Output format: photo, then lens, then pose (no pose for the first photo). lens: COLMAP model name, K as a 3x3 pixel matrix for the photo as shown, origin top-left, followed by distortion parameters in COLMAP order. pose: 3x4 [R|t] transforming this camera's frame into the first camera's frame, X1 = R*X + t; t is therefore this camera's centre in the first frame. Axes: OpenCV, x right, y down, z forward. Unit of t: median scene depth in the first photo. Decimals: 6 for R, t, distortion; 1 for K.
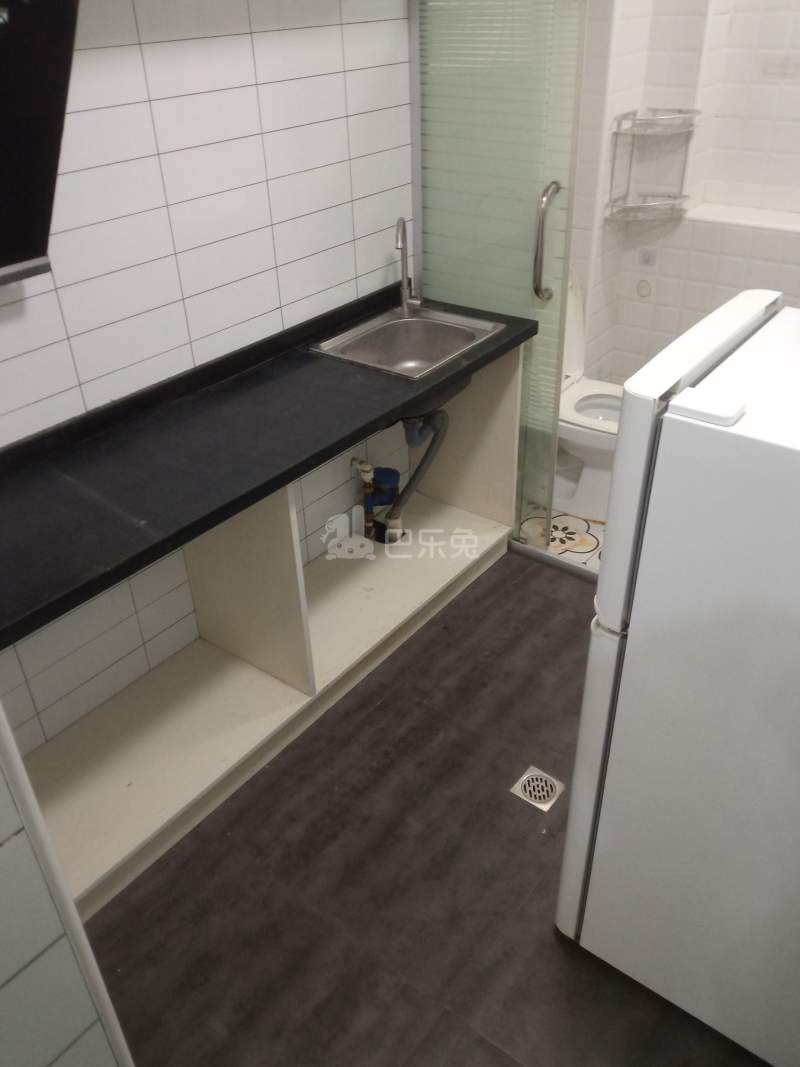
lens RADIAL K [[858.1, 0, 400.0], [0, 858.1, 533.5], [0, 0, 1]] dist [0.067929, -0.128464]
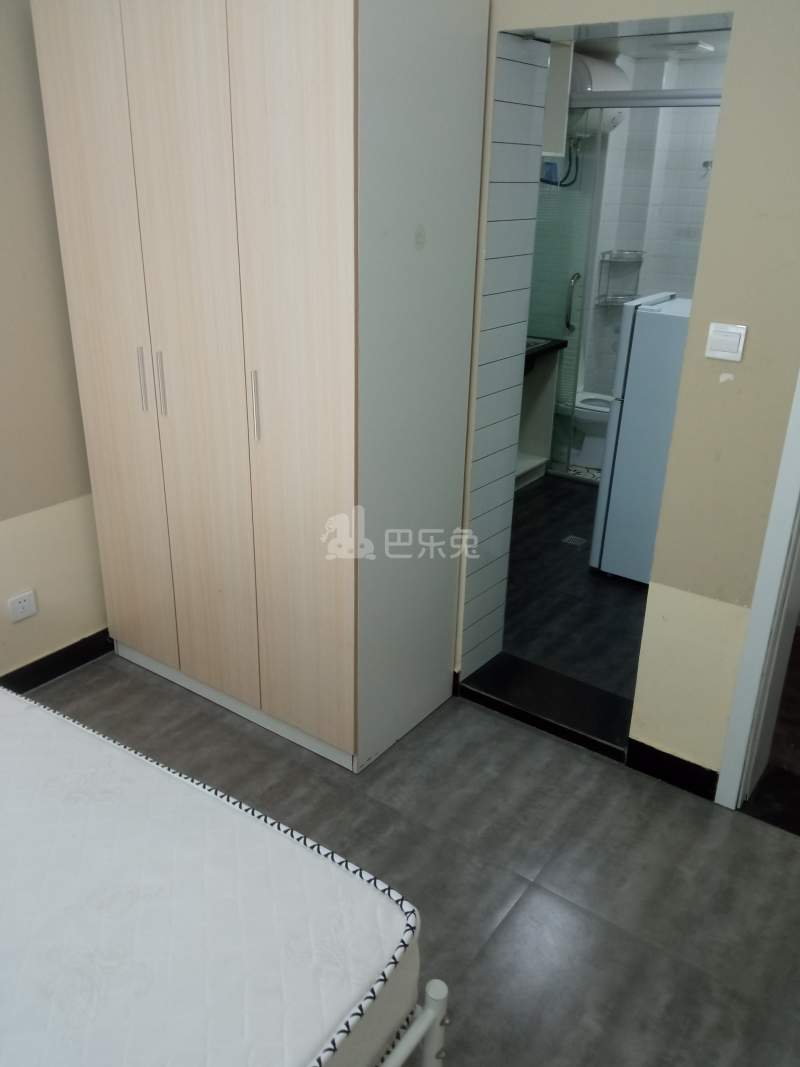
lens RADIAL K [[858.1, 0, 400.0], [0, 858.1, 533.5], [0, 0, 1]] dist [0.067929, -0.128464]
pose [[0.998215, 0.037800, 0.046235, -0.259649], [-0.028850, 0.983085, -0.180861, 0.484785], [-0.052289, 0.179204, 0.982421, -0.738553]]
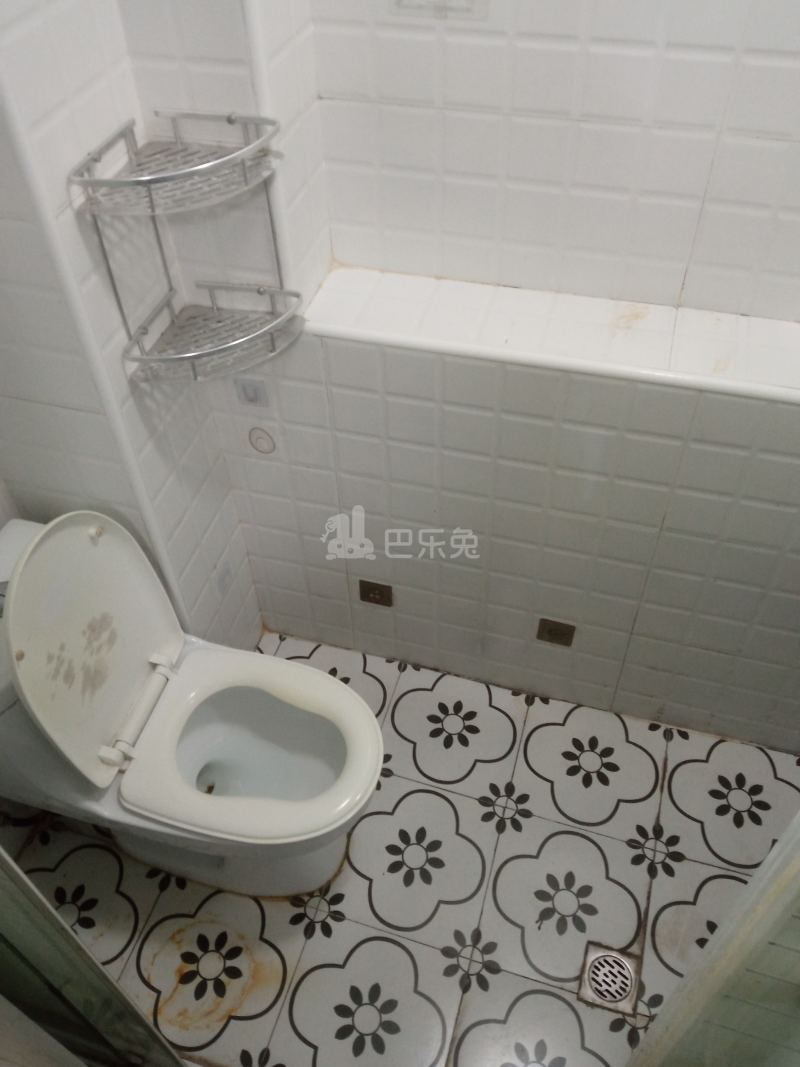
lens RADIAL K [[858.1, 0, 400.0], [0, 858.1, 533.5], [0, 0, 1]] dist [0.067929, -0.128464]
pose [[0.932151, -0.260537, 0.251428, 0.243749], [0.195407, 0.946601, 0.256441, -0.392386], [-0.304814, -0.189911, 0.933286, 0.546908]]
